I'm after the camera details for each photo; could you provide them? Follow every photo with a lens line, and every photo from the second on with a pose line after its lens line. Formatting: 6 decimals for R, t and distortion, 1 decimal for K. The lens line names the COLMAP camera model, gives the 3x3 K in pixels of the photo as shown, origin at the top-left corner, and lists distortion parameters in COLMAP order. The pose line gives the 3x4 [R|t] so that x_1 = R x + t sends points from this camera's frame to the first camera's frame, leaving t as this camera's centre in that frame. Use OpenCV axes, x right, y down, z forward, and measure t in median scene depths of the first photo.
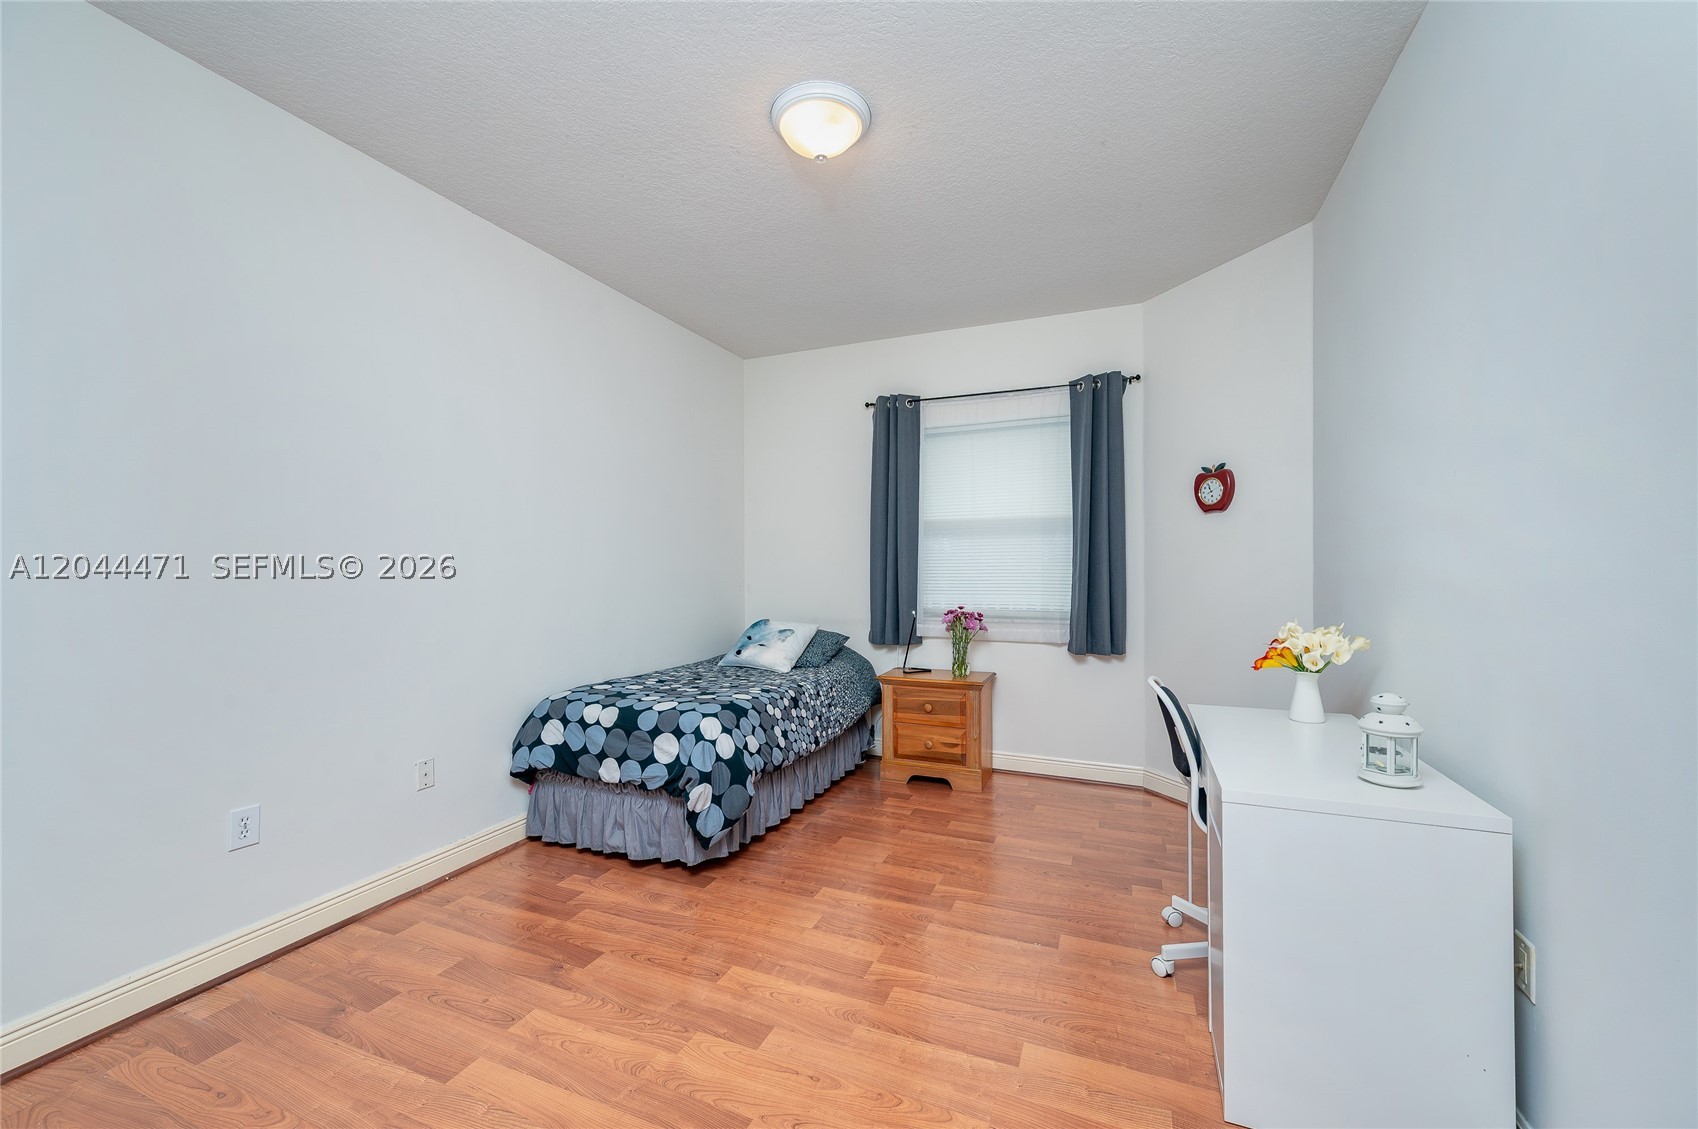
lens RADIAL K [[670.5, 0, 847.8], [0, 670.5, 571.3], [0, 0, 1]] dist [0.004020, 0.000015]
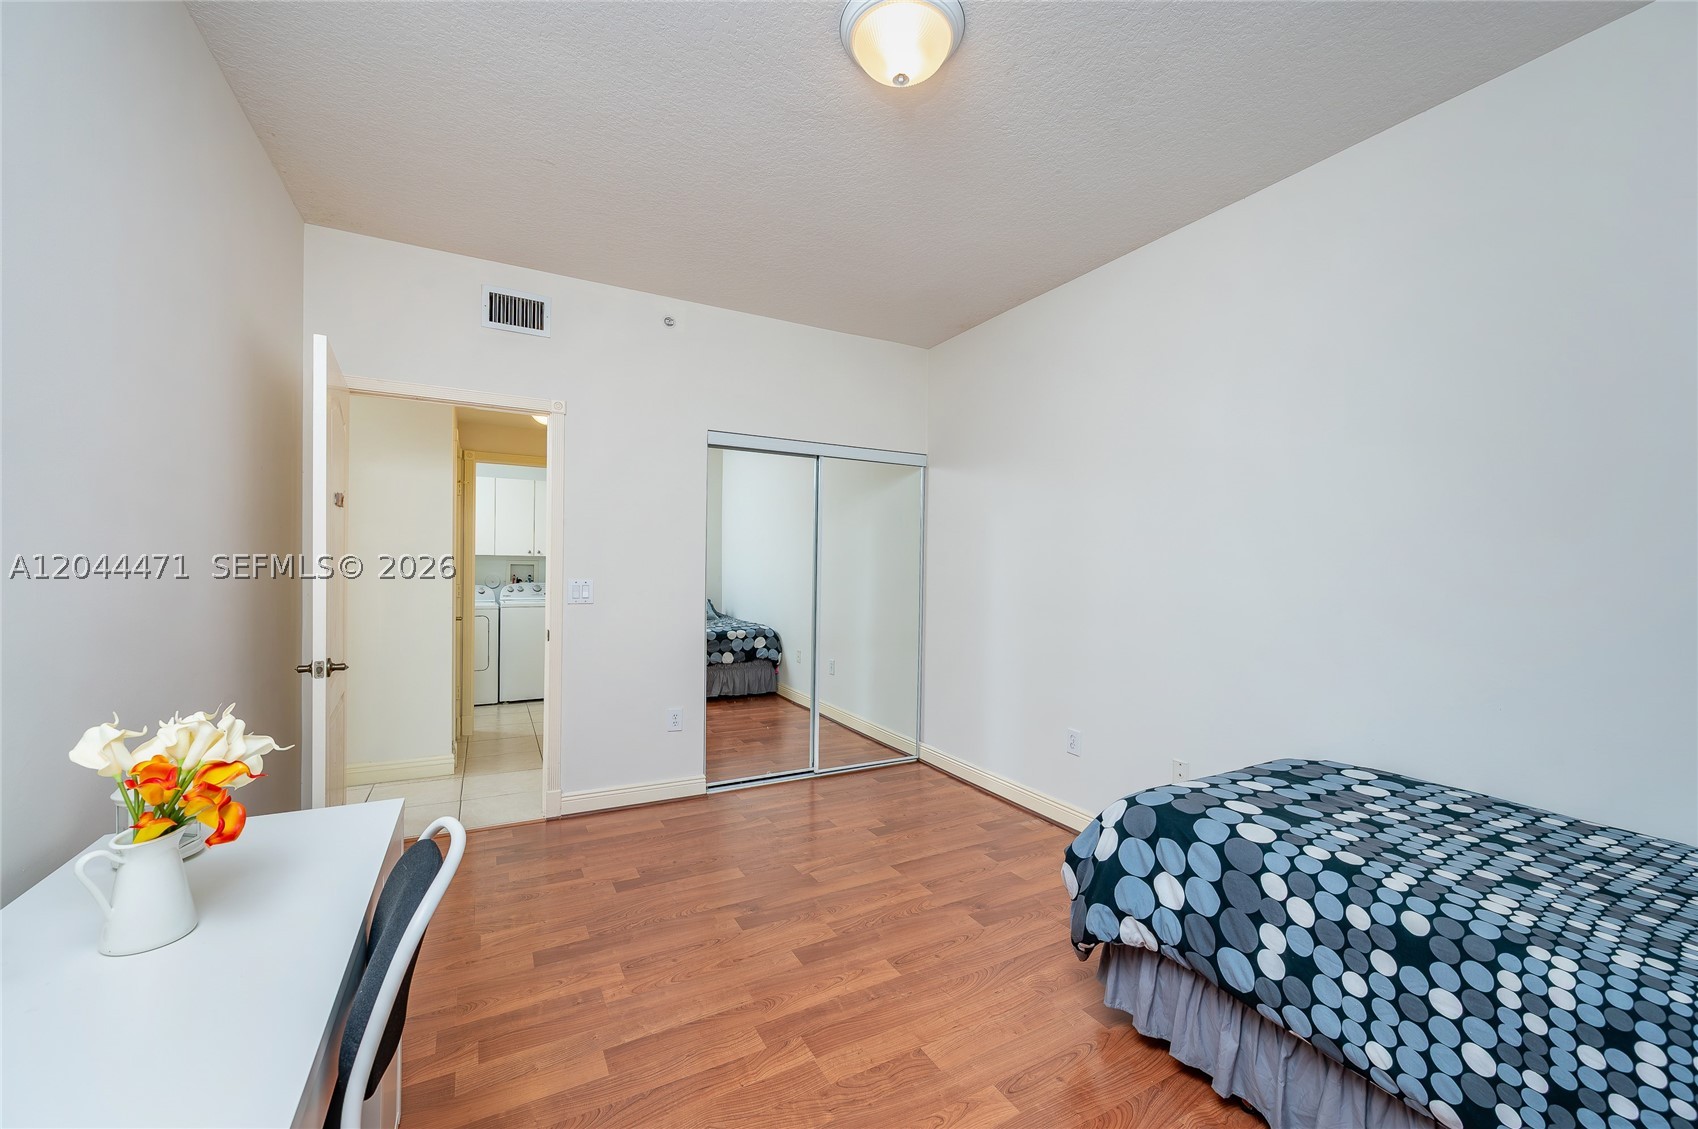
lens RADIAL K [[670.5, 0, 848.5], [0, 670.5, 564.3], [0, 0, 1]] dist [0.004020, 0.000015]
pose [[-0.622724, -0.006098, -0.782418, 0.754305], [-0.013118, 0.999910, 0.002647, -0.041318], [0.782332, 0.011912, -0.622748, 1.735199]]
